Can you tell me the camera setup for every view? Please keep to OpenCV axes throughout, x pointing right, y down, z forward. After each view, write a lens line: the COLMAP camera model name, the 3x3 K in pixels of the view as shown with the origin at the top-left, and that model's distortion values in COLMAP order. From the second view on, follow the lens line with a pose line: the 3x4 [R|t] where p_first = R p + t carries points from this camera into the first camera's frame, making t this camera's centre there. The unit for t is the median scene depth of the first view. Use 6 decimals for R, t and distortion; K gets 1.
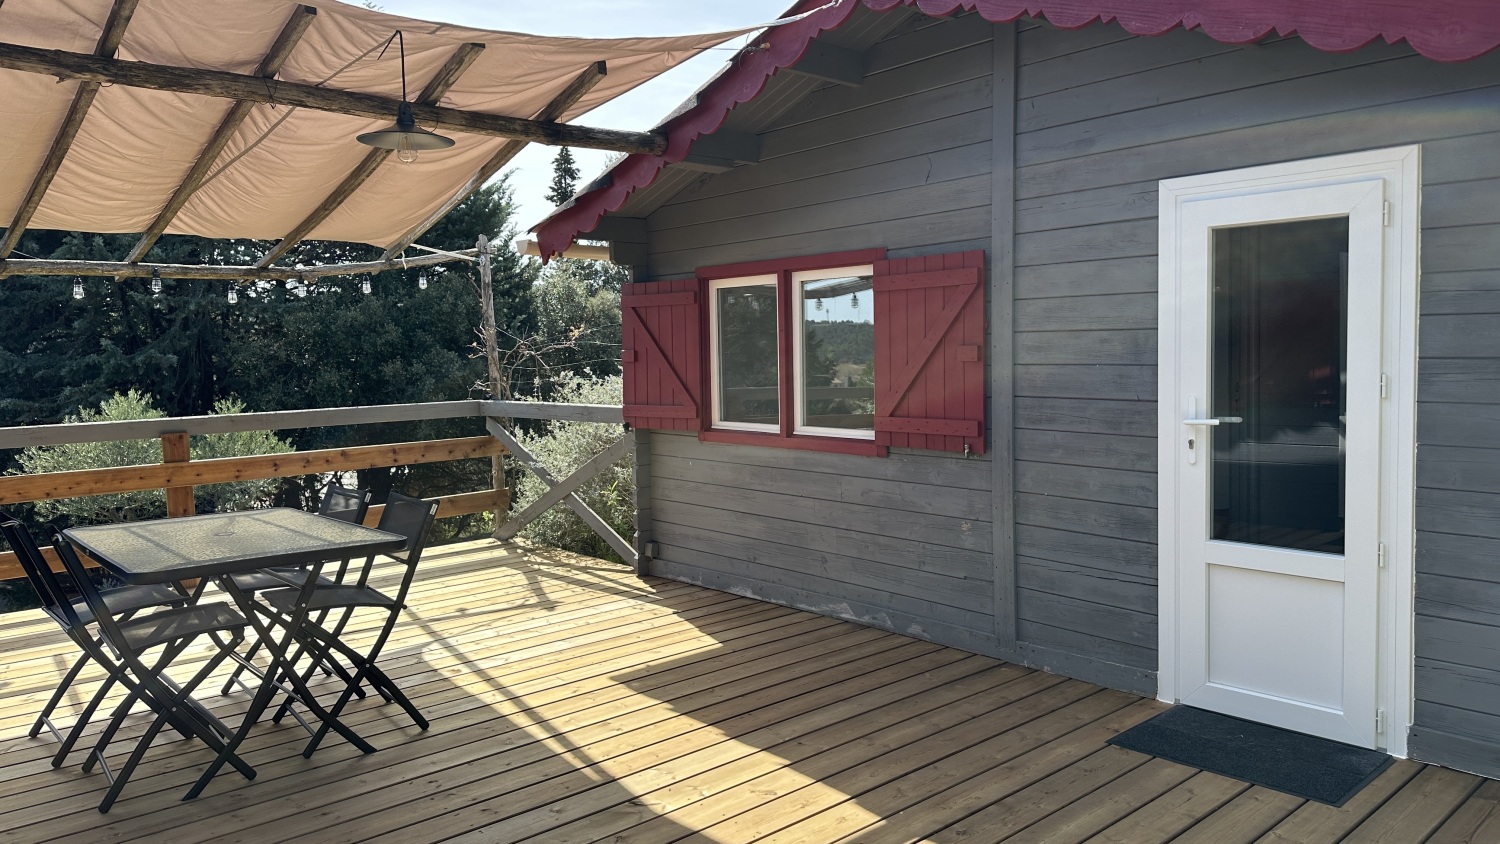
lens RADIAL K [[1051.8, 0, 756.2], [0, 1051.8, 424.7], [0, 0, 1]] dist [0.111042, -0.152055]
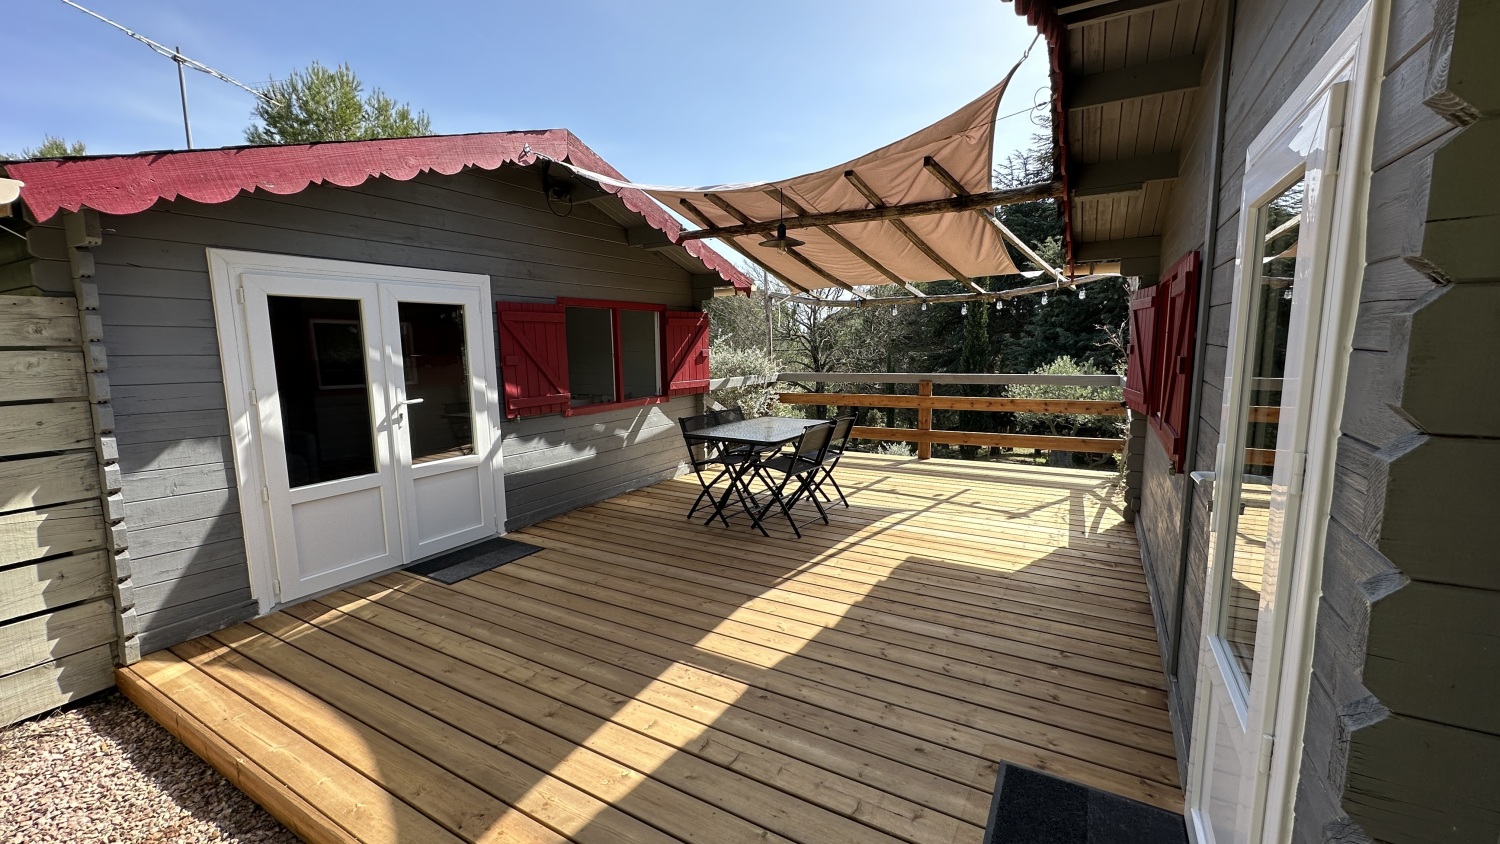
lens RADIAL K [[603.2, 0, 753.7], [0, 603.2, 424.0], [0, 0, 1]] dist [0.000819, 0.000118]
pose [[0.301547, 0.146536, -0.942123, 0.622471], [-0.056920, 0.989124, 0.135627, -0.068635], [0.951751, 0.012728, 0.306608, 0.496616]]
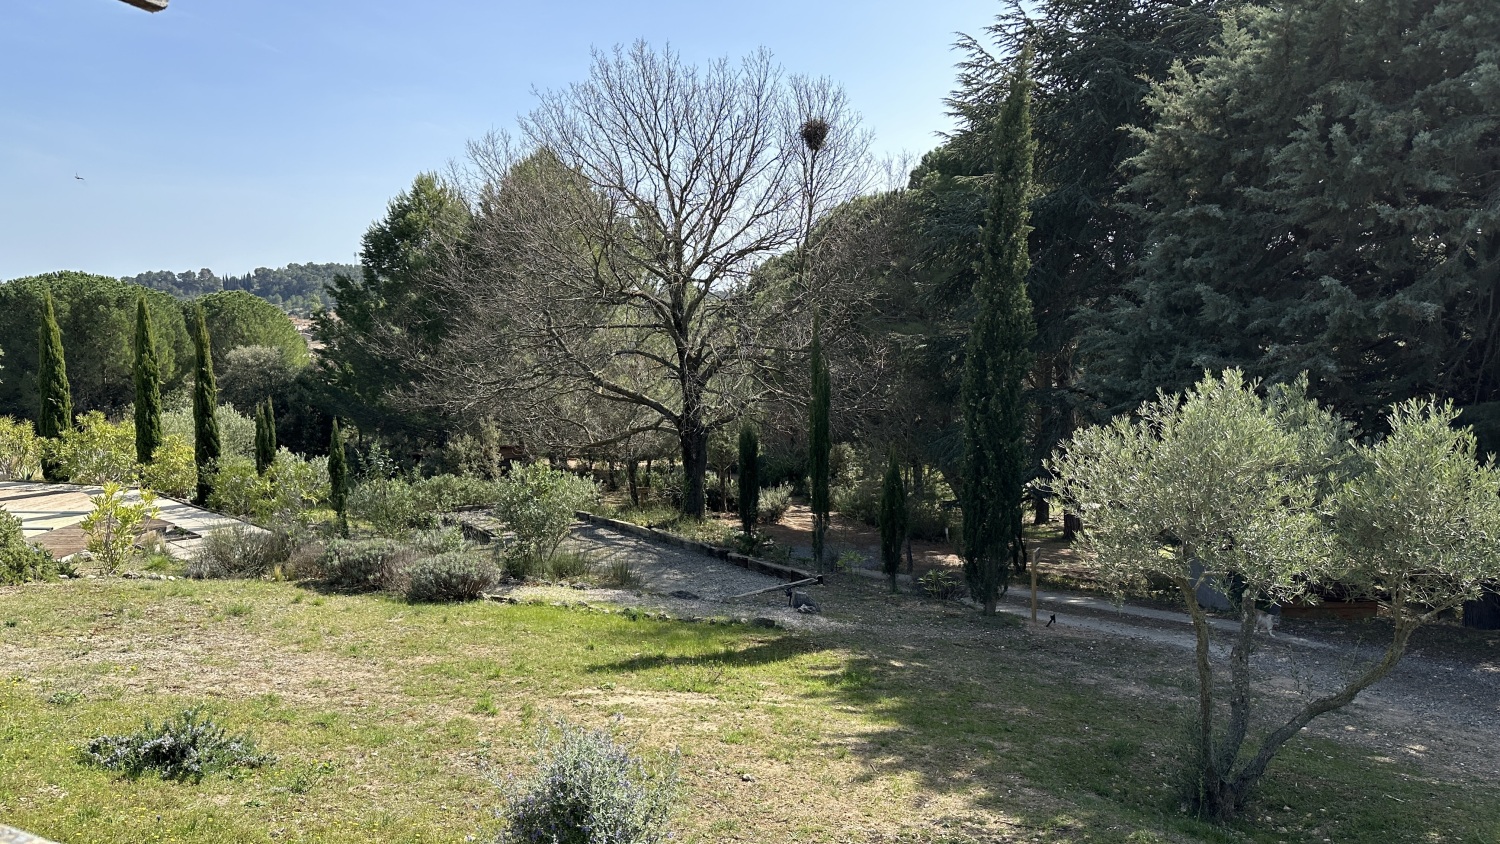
lens RADIAL K [[990.4, 0, 750.0], [0, 990.4, 422.0], [0, 0, 1]] dist [-0.005840, -0.028949]
pose [[0.344157, 0.130208, -0.929840, -0.504989], [-0.069558, 0.991152, 0.113048, -0.120288], [0.936332, 0.025772, 0.350169, 1.563535]]
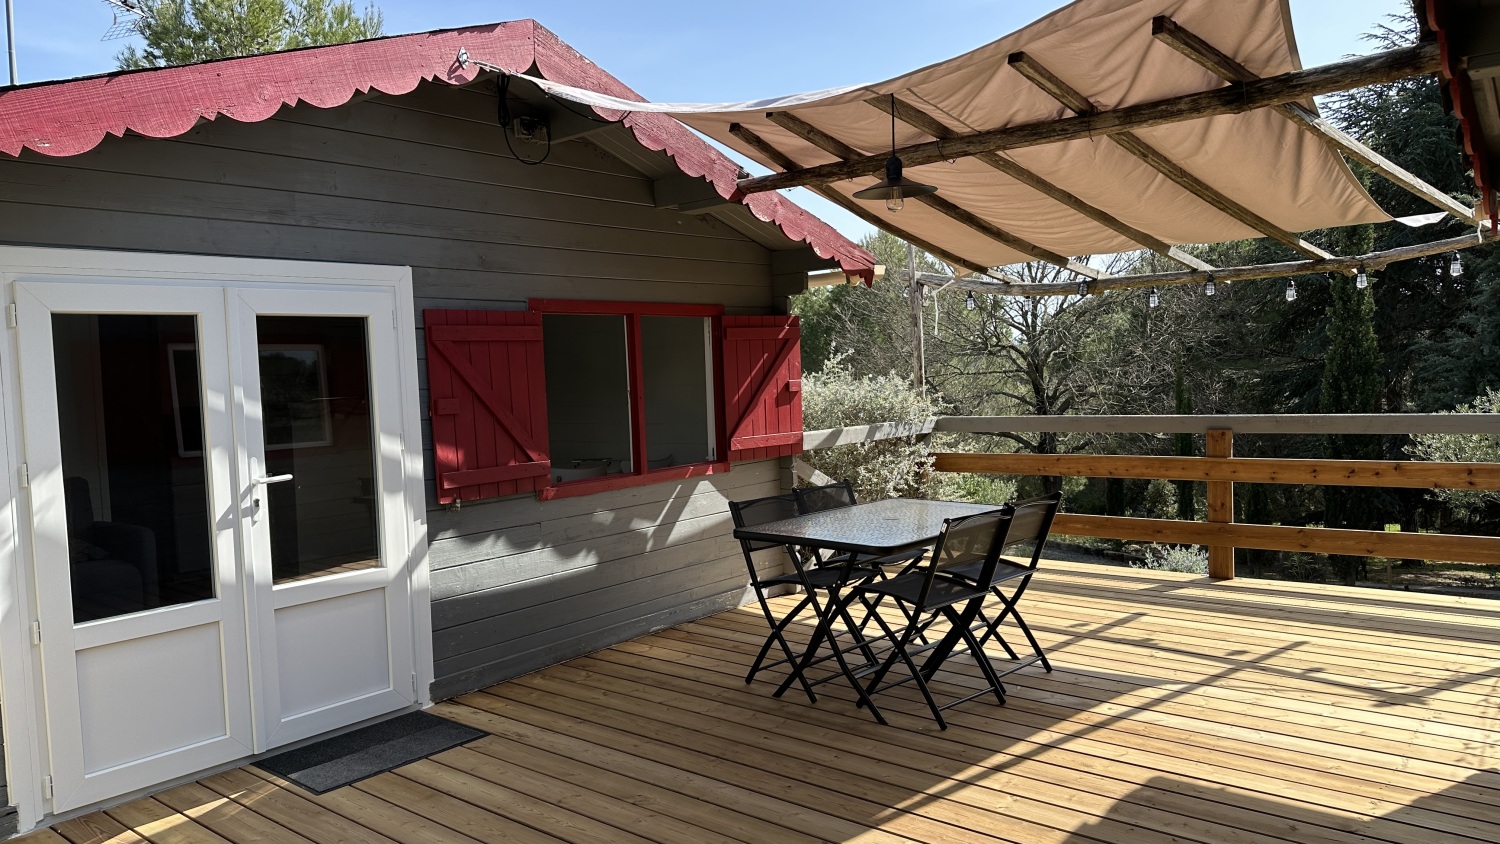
lens RADIAL K [[1051.8, 0, 756.2], [0, 1051.8, 424.7], [0, 0, 1]] dist [0.111042, -0.152055]
pose [[0.134775, 0.073496, -0.988147, 0.618310], [-0.032004, 0.997048, 0.069793, -0.079592], [0.990359, 0.022219, 0.136729, 0.579876]]
